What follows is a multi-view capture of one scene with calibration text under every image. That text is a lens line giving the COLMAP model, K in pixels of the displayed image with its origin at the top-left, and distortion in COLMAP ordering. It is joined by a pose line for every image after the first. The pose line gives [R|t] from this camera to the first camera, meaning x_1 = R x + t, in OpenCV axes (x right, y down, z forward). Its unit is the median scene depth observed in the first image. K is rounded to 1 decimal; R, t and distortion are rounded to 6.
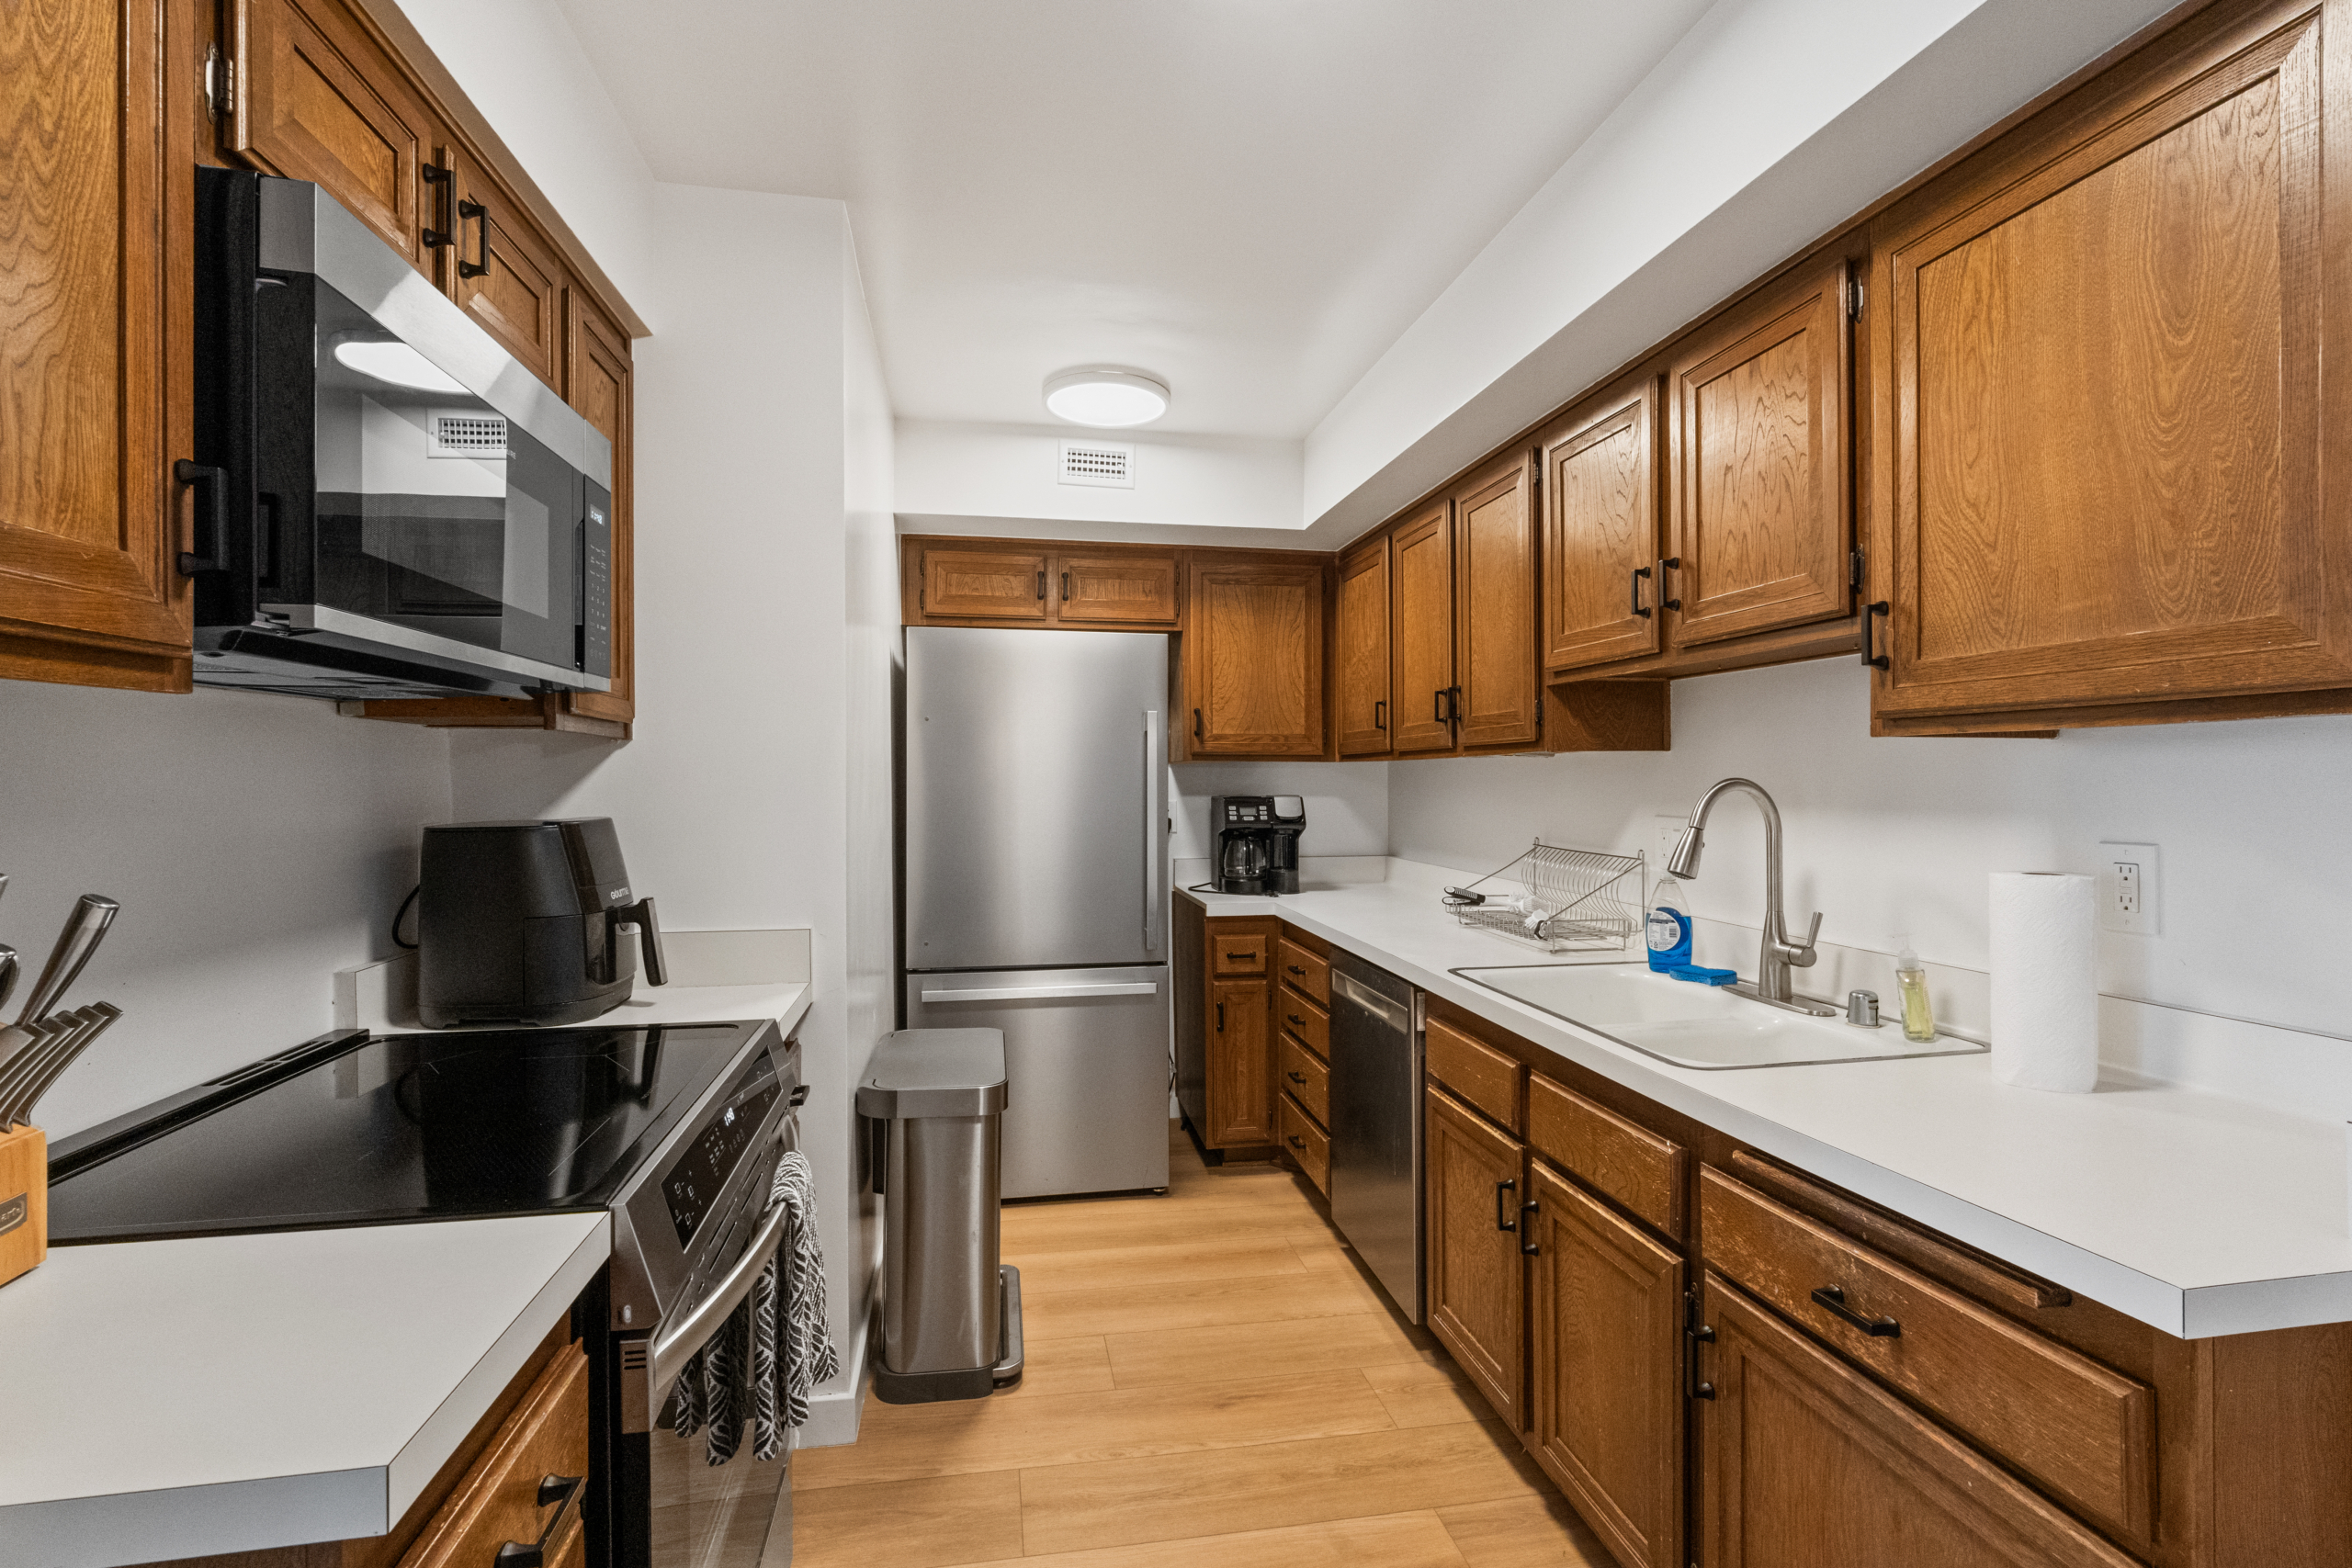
lens RADIAL K [[1052.4, 0, 1178.8], [0, 1052.4, 784.0], [0, 0, 1]] dist [-0.019845, 0.005897]
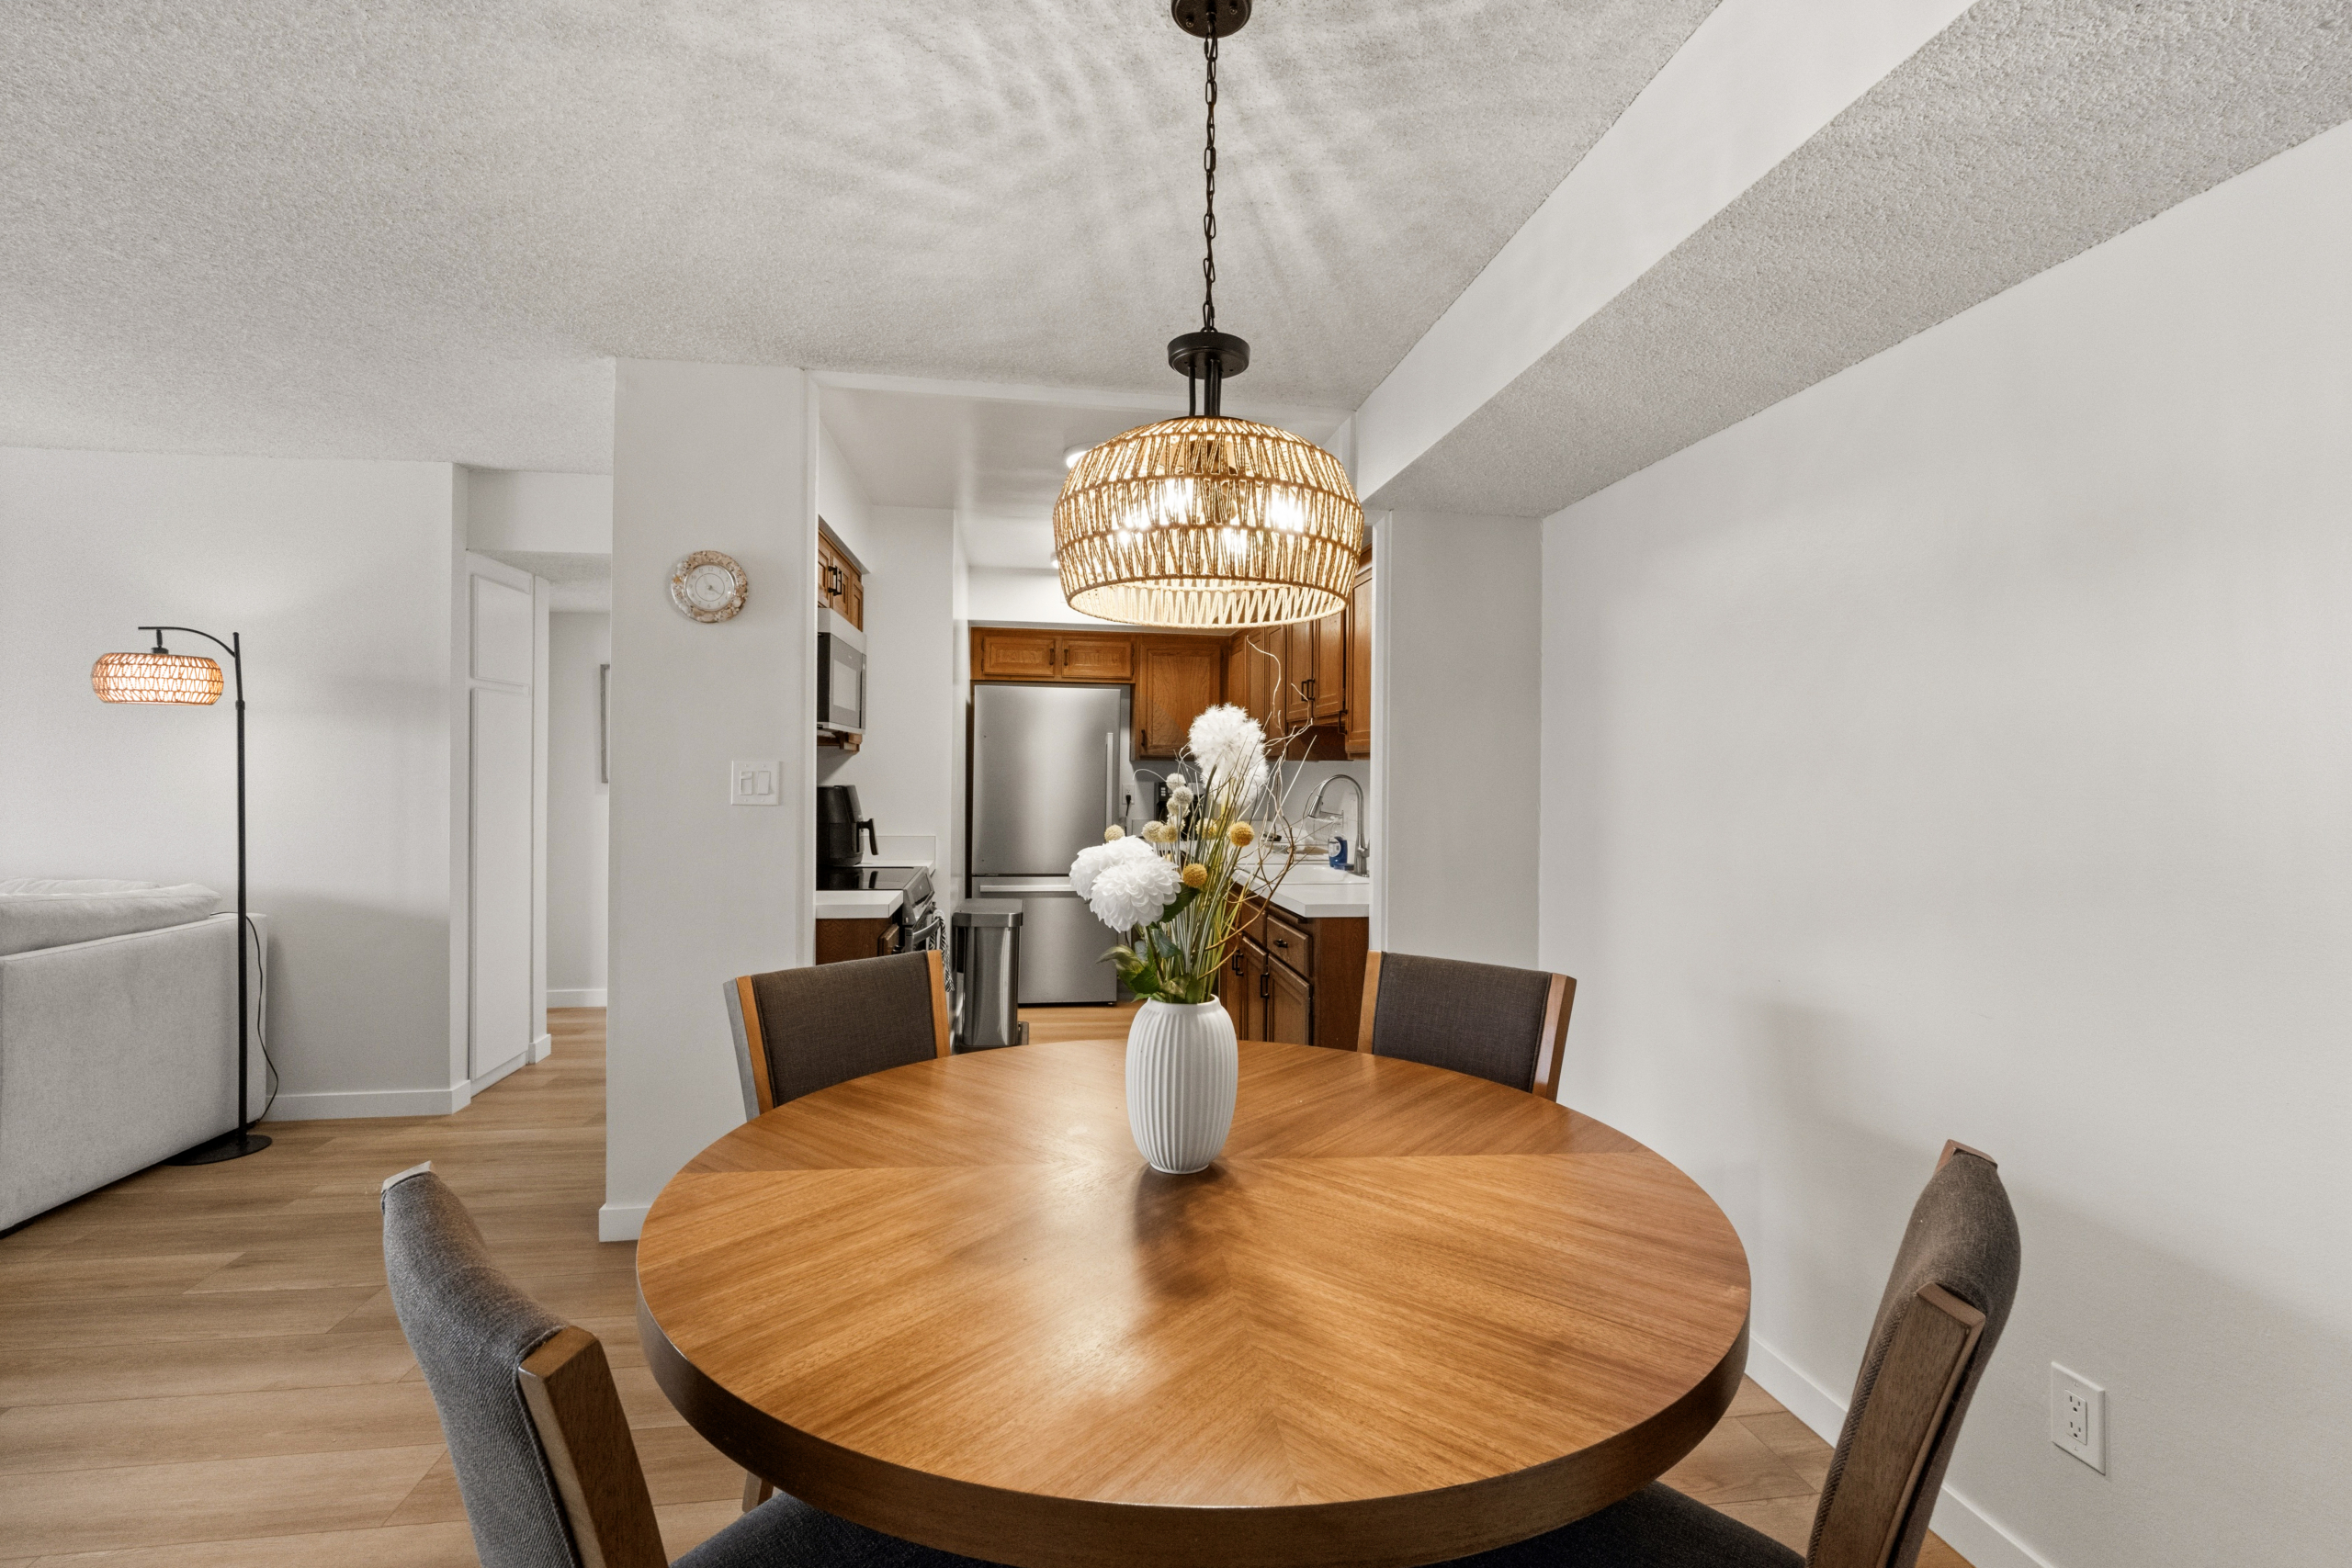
lens RADIAL K [[1052.4, 0, 1192.2], [0, 1052.4, 777.0], [0, 0, 1]] dist [-0.019845, 0.005897]
pose [[0.999430, 0.013542, -0.030931, 0.174114], [-0.013451, 0.999905, 0.003144, -0.002122], [0.030971, -0.002726, 0.999517, -0.800780]]
